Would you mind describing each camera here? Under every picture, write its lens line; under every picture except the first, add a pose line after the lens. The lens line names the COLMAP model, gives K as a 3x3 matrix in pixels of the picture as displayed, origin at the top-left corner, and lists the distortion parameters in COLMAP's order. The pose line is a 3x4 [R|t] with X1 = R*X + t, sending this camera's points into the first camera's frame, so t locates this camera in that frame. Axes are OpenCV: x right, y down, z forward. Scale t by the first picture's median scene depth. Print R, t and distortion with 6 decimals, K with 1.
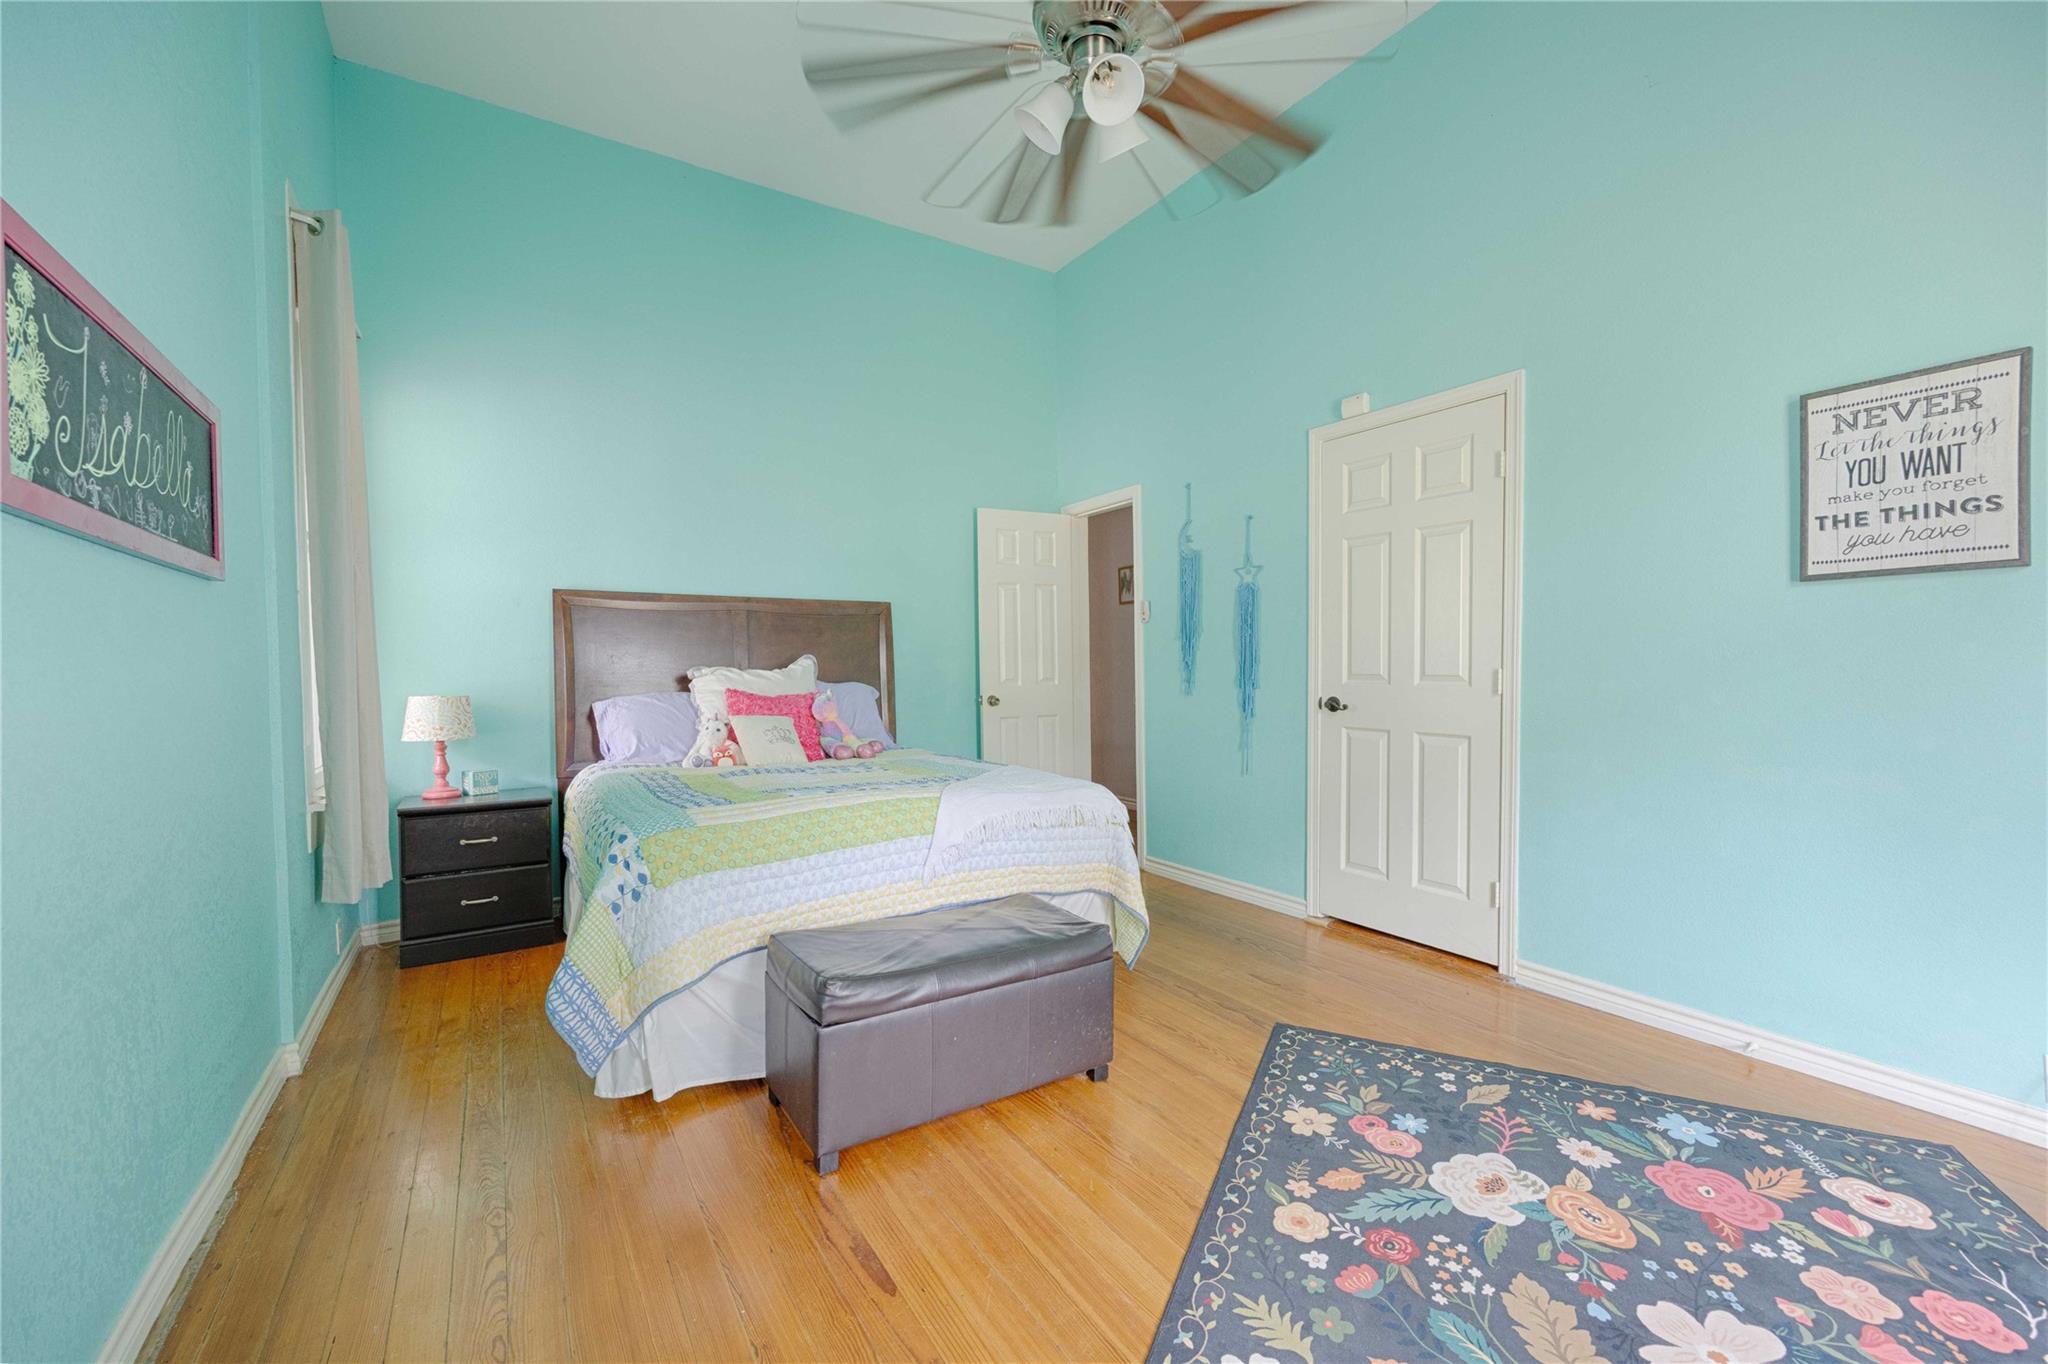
lens RADIAL K [[784.5, 0, 1023.5], [0, 784.5, 684.2], [0, 0, 1]] dist [-0.002963, -0.000020]
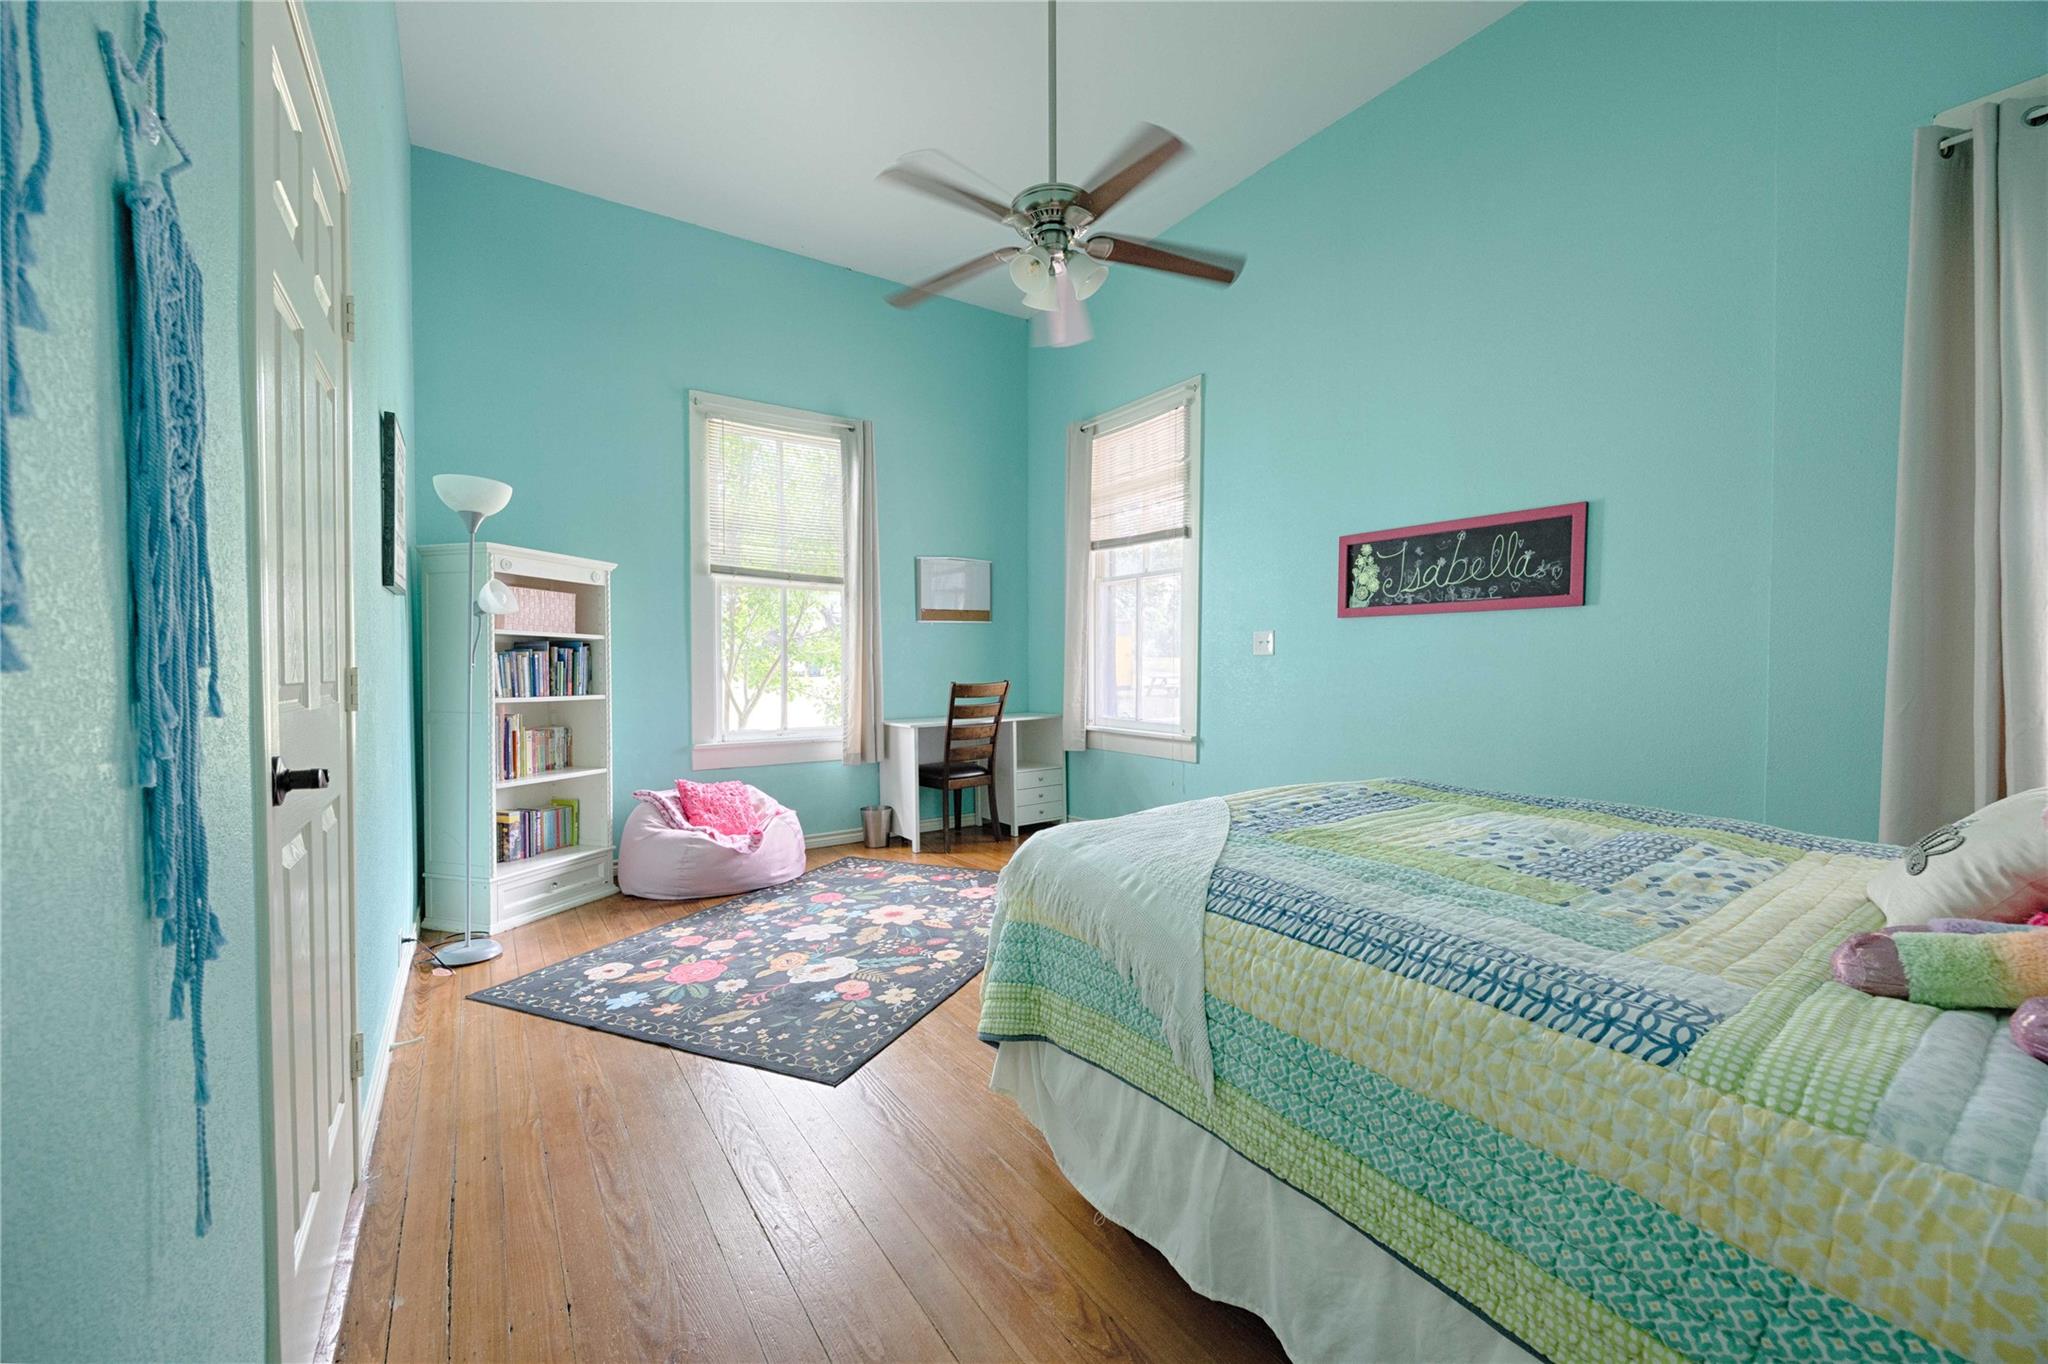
lens RADIAL K [[784.5, 0, 1024.3], [0, 784.5, 673.5], [0, 0, 1]] dist [-0.002963, -0.000020]
pose [[-0.999360, 0.007371, -0.034991, 0.214579], [0.006255, 0.999472, 0.031891, -0.052518], [0.035207, 0.031652, -0.998879, 2.691851]]
